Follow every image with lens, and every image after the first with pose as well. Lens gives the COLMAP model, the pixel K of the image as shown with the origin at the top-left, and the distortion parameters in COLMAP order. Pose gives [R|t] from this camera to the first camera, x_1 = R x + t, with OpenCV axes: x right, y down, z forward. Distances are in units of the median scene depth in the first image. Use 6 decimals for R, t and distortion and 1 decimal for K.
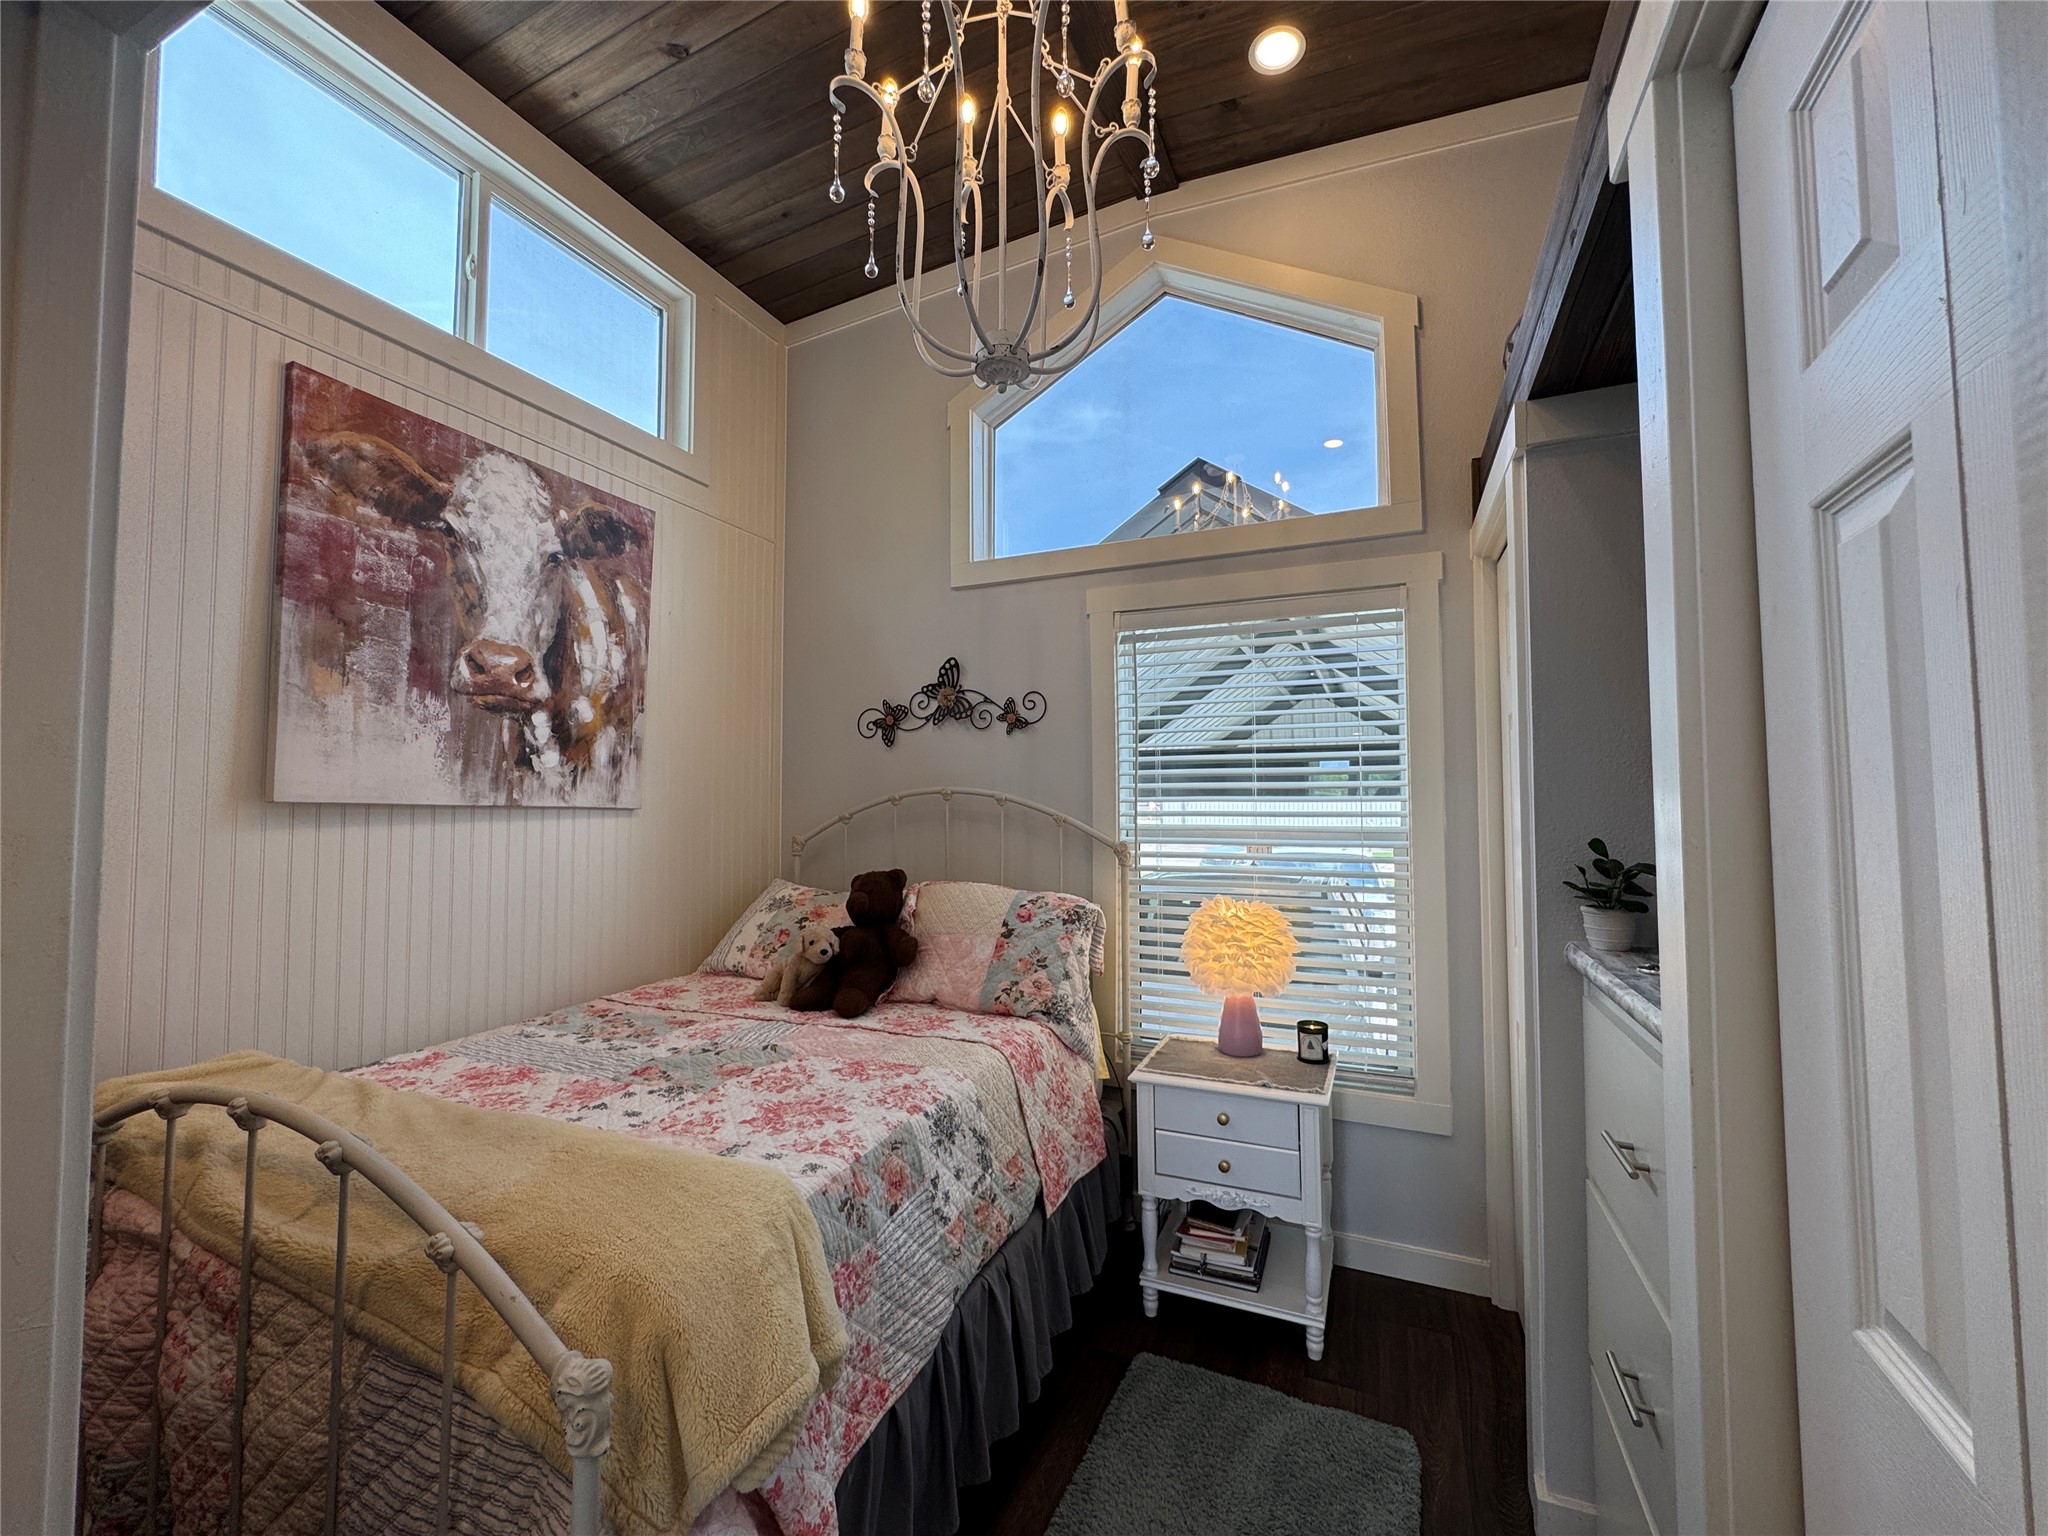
lens RADIAL K [[821.1, 0, 1023.0], [0, 821.1, 763.9], [0, 0, 1]] dist [-0.002048, 0.000253]
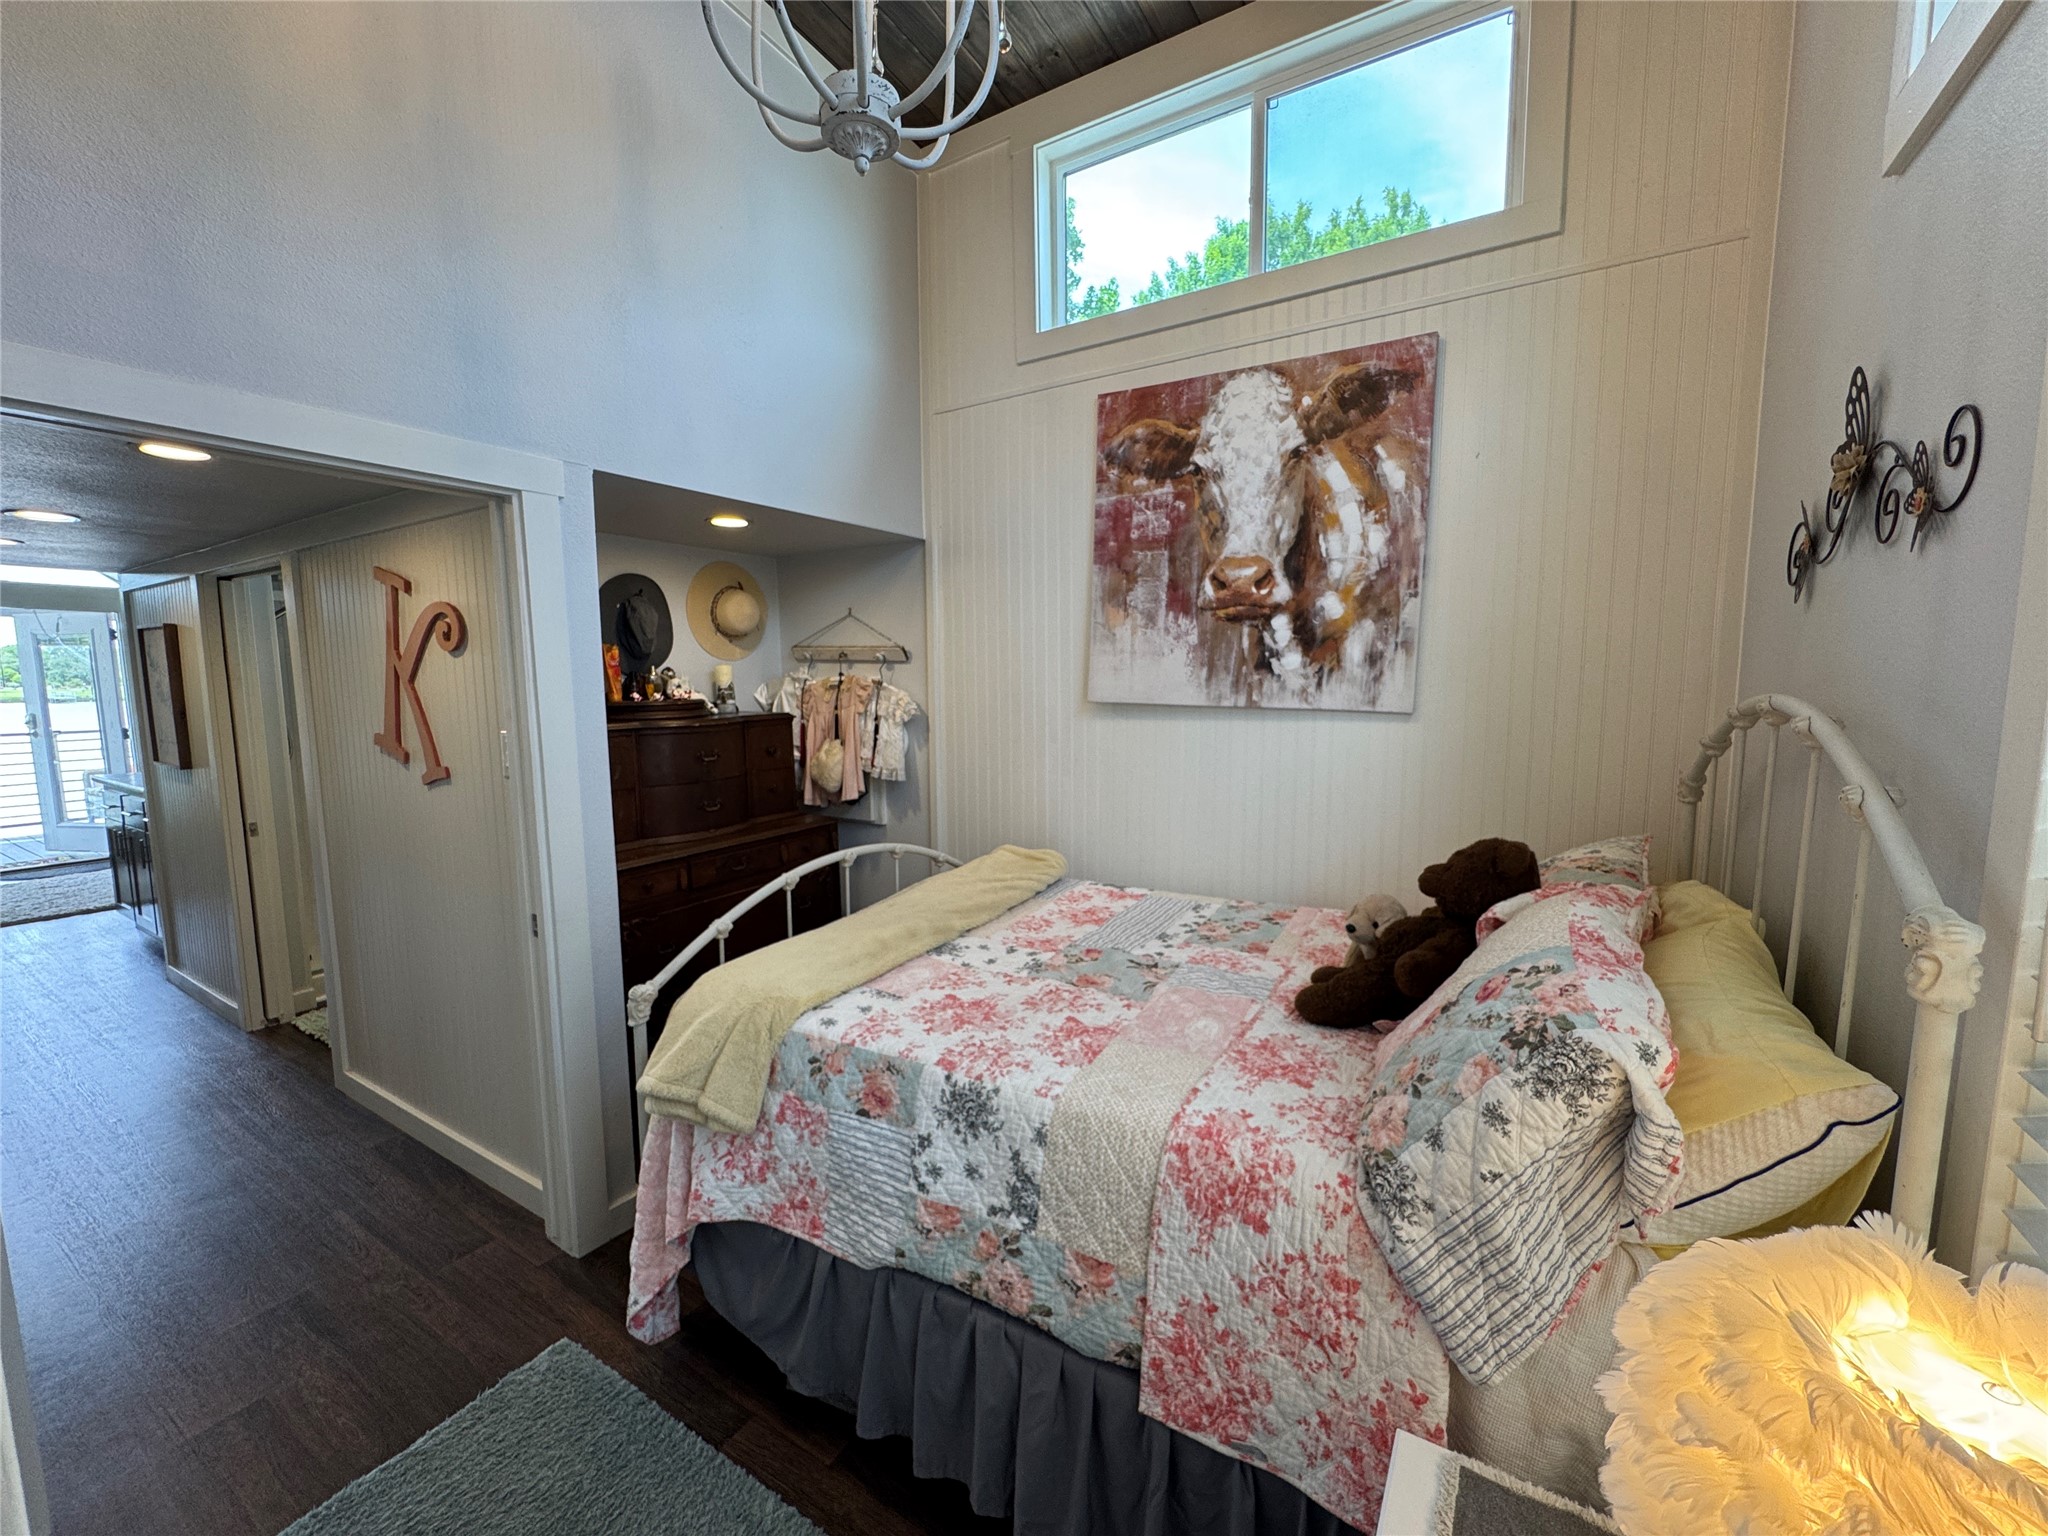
lens RADIAL K [[821.1, 0, 1020.0], [0, 821.1, 764.1], [0, 0, 1]] dist [-0.002048, 0.000253]
pose [[-0.138744, 0.107290, -0.984499, 0.529178], [0.053590, 0.993471, 0.100716, 0.000322], [0.988877, -0.038786, -0.143588, 0.898288]]
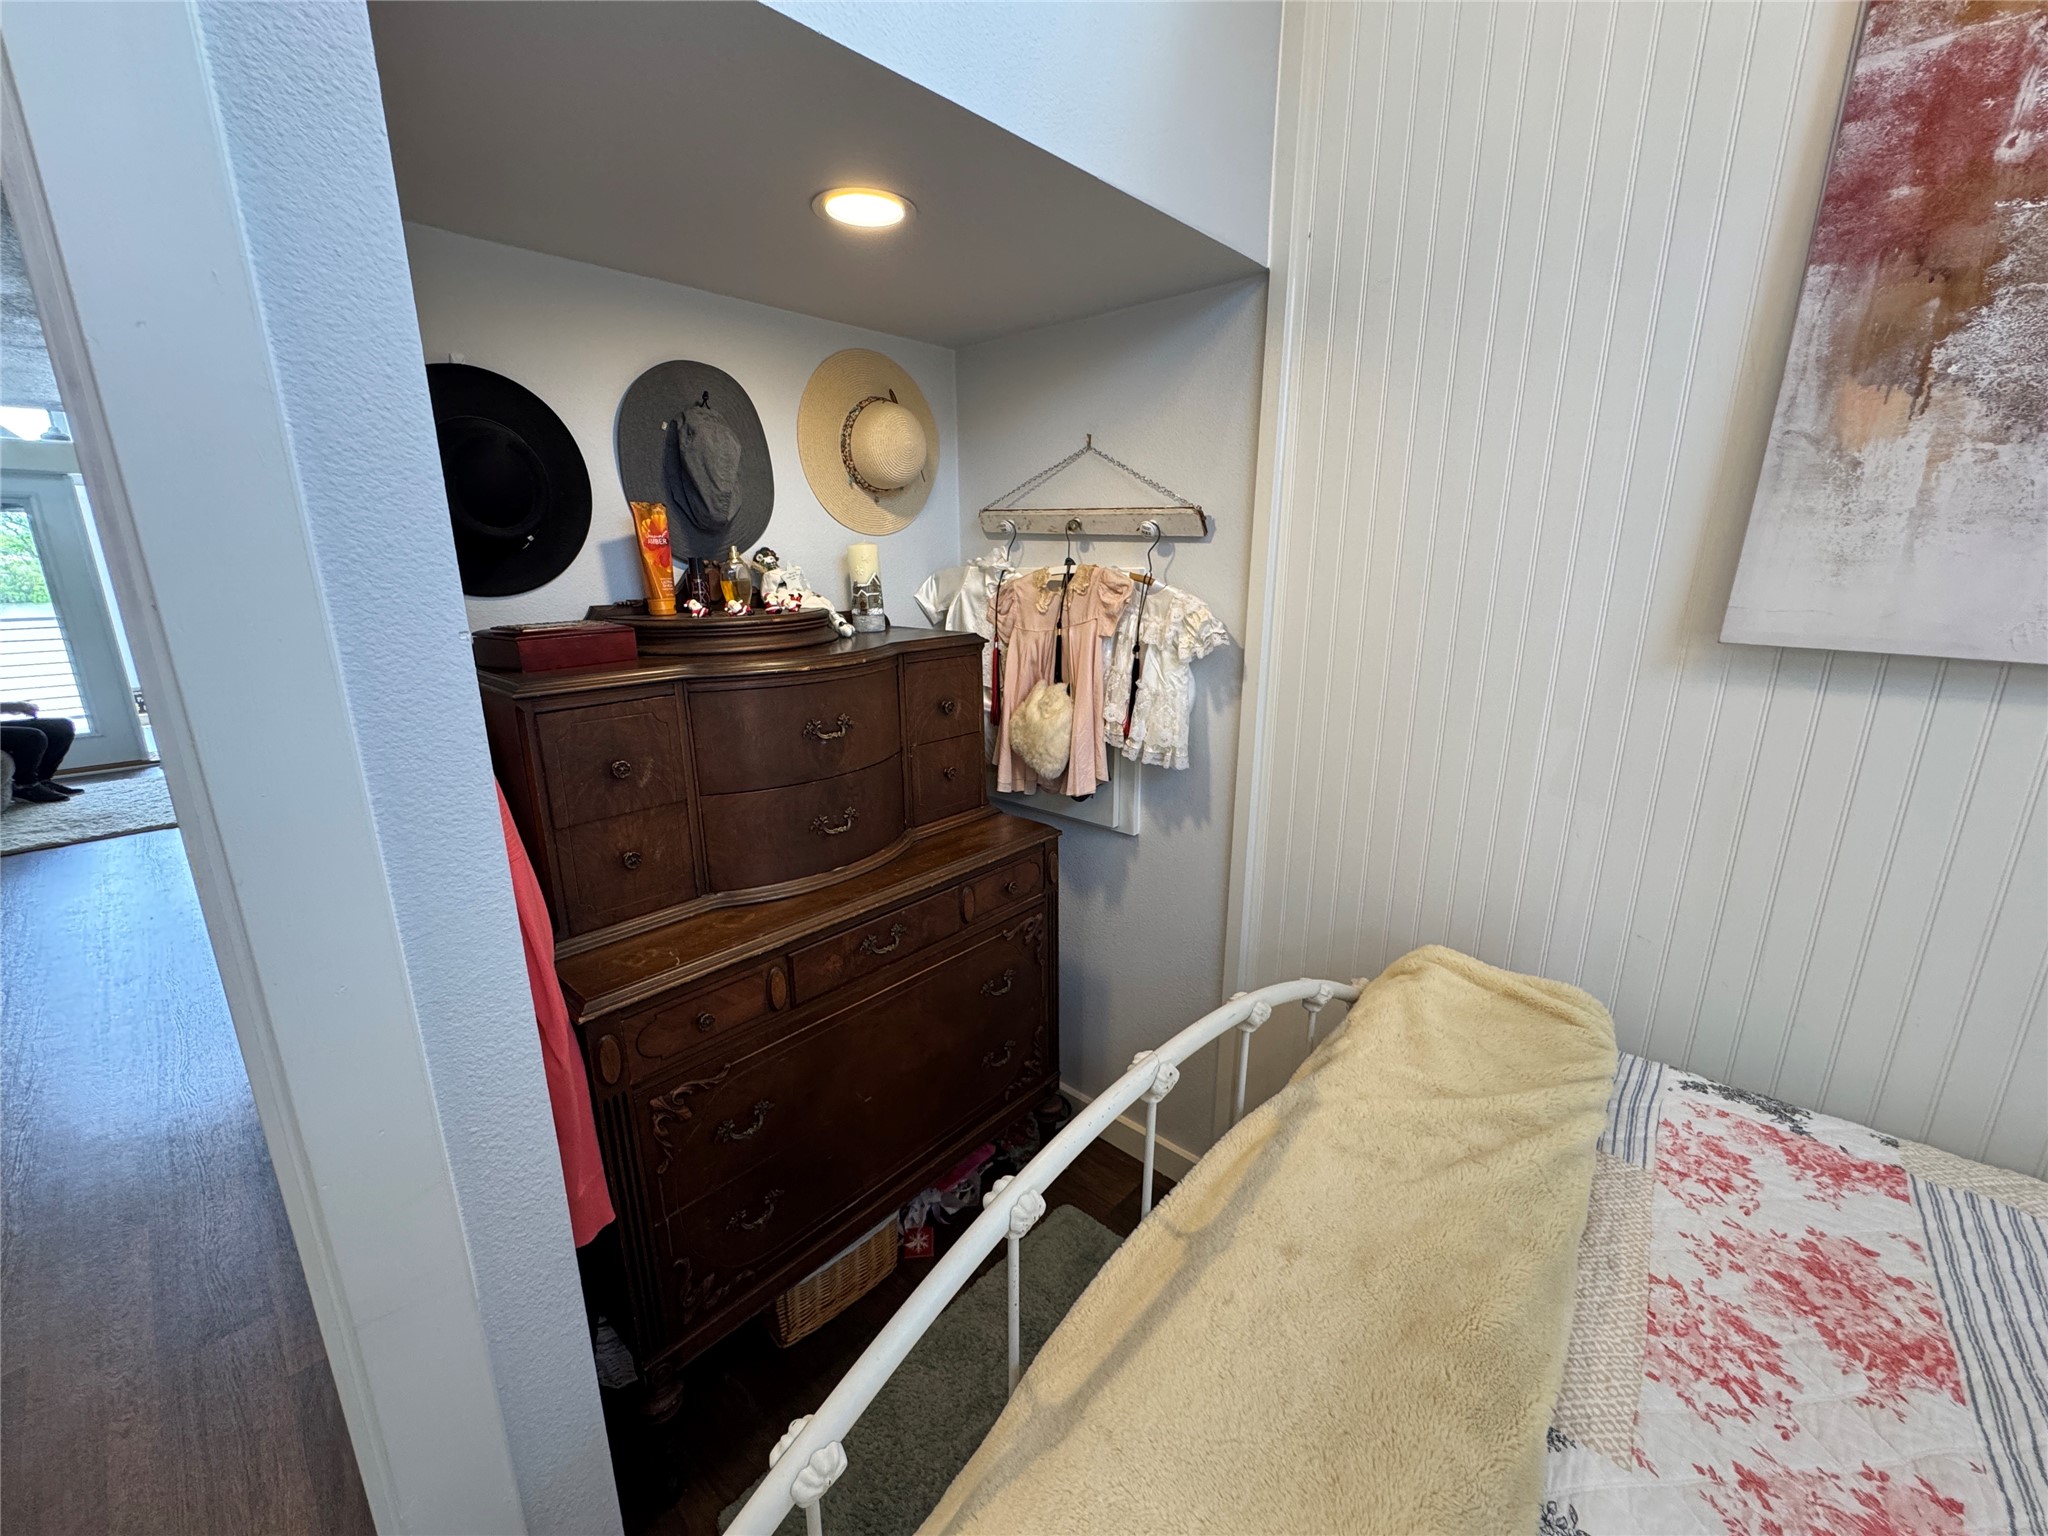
lens RADIAL K [[821.1, 0, 1018.7], [0, 821.1, 767.6], [0, 0, 1]] dist [-0.002048, 0.000253]
pose [[-0.322315, 0.240074, -0.915684, -0.127698], [0.046904, 0.970169, 0.237849, -0.028127], [0.945470, 0.033713, -0.323960, 0.579418]]
